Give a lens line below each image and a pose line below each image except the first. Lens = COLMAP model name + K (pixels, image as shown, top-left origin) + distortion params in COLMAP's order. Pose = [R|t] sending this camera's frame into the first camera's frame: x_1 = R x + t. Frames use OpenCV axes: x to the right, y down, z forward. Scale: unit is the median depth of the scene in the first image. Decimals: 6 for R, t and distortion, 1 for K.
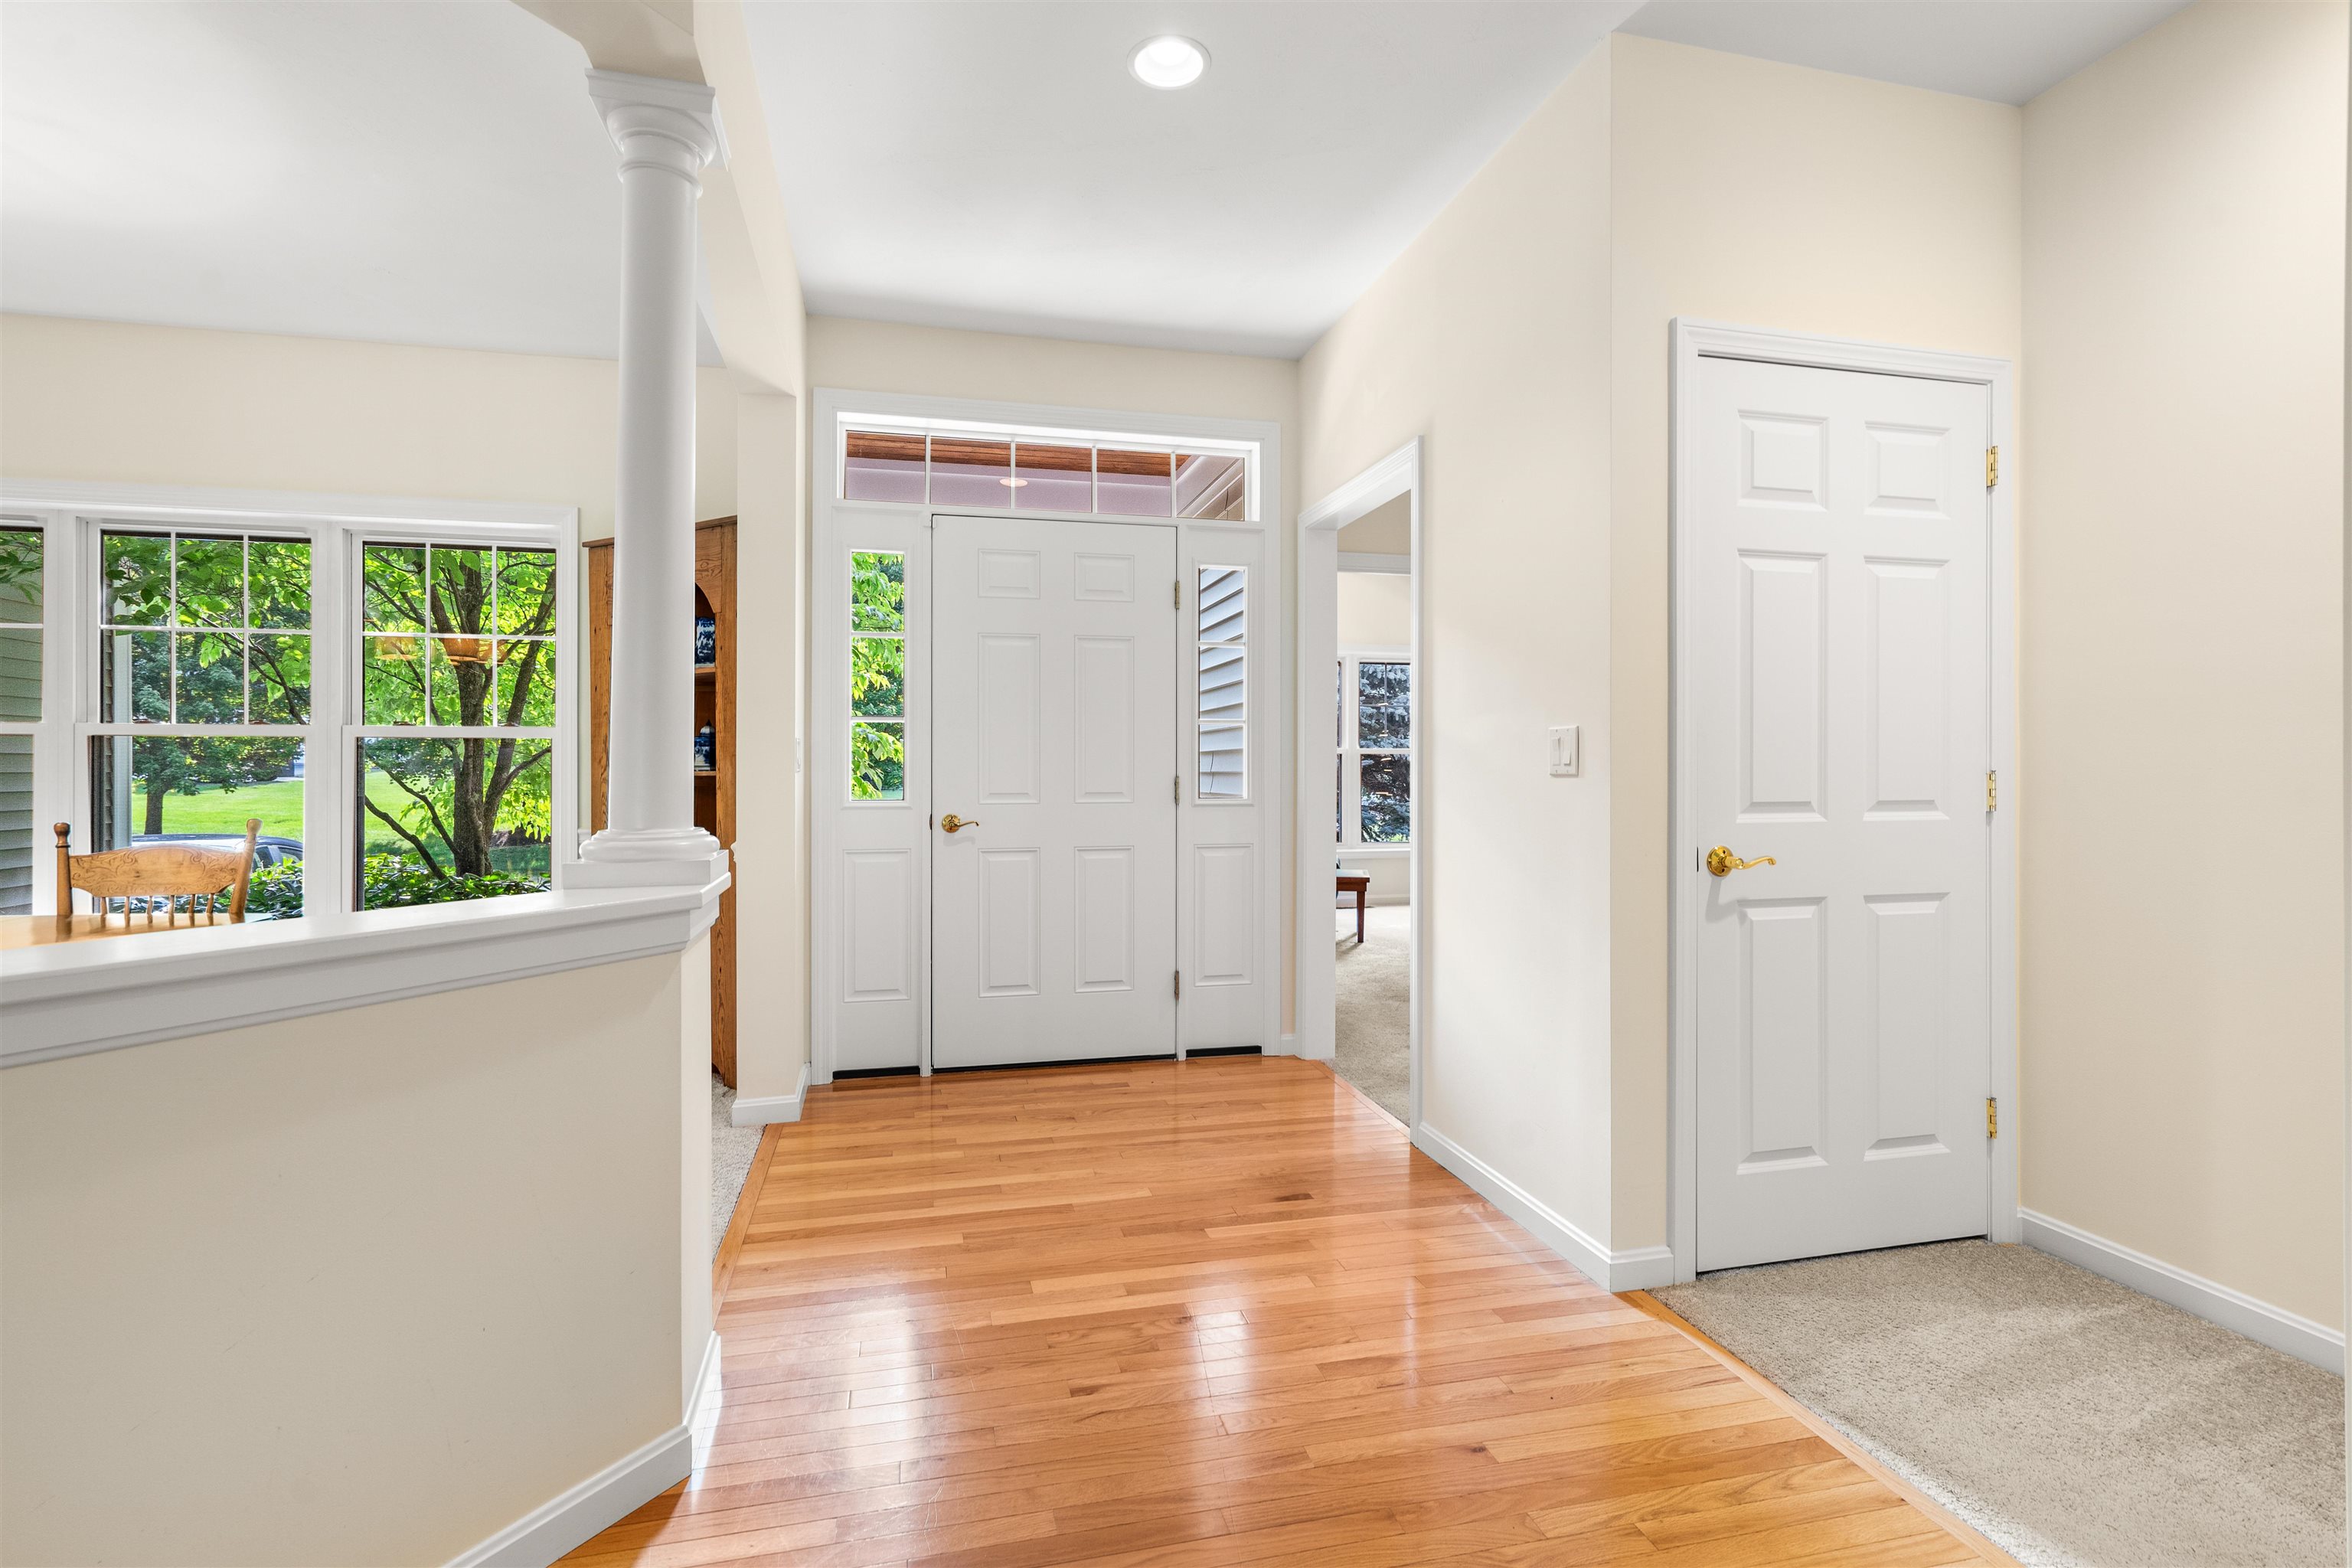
lens RADIAL K [[1082.2, 0, 1190.8], [0, 1082.2, 769.2], [0, 0, 1]] dist [-0.006028, 0.000562]
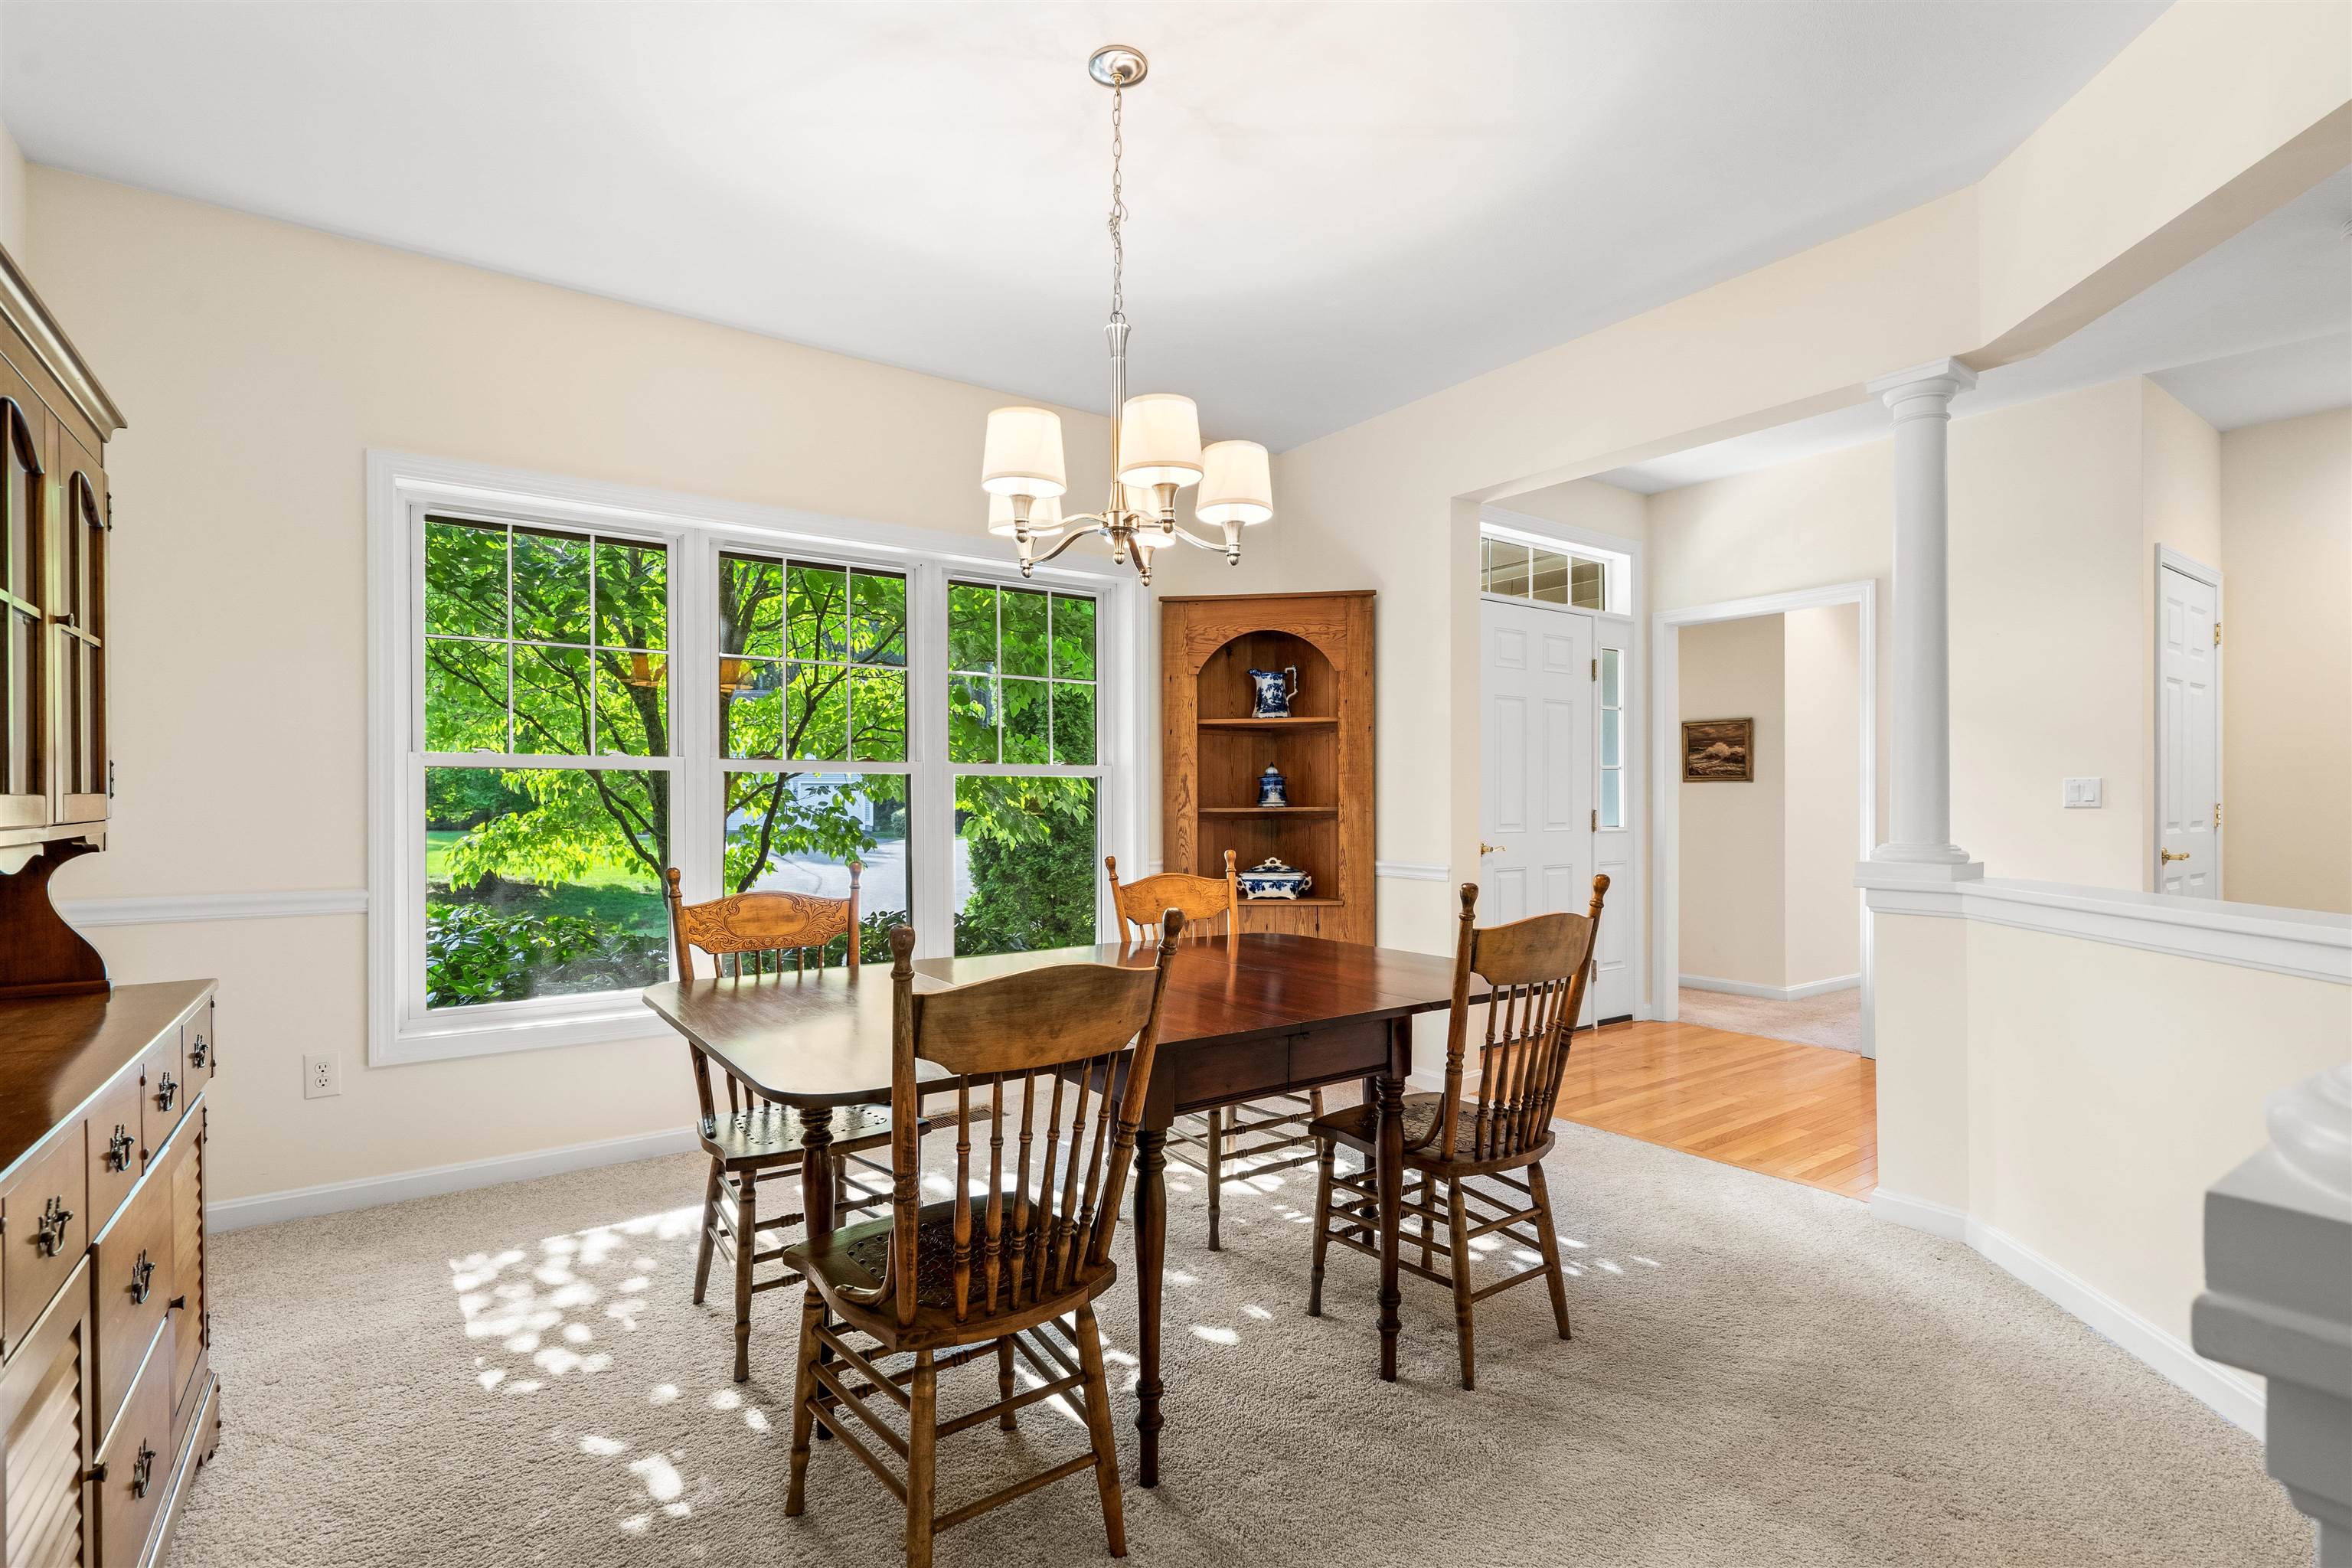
lens RADIAL K [[1082.2, 0, 1175.8], [0, 1082.2, 802.7], [0, 0, 1]] dist [-0.006028, 0.000562]
pose [[0.932043, -0.002094, 0.362341, -1.002356], [0.001991, 0.999998, 0.000658, -0.003732], [-0.362341, 0.000108, 0.932046, -0.023888]]
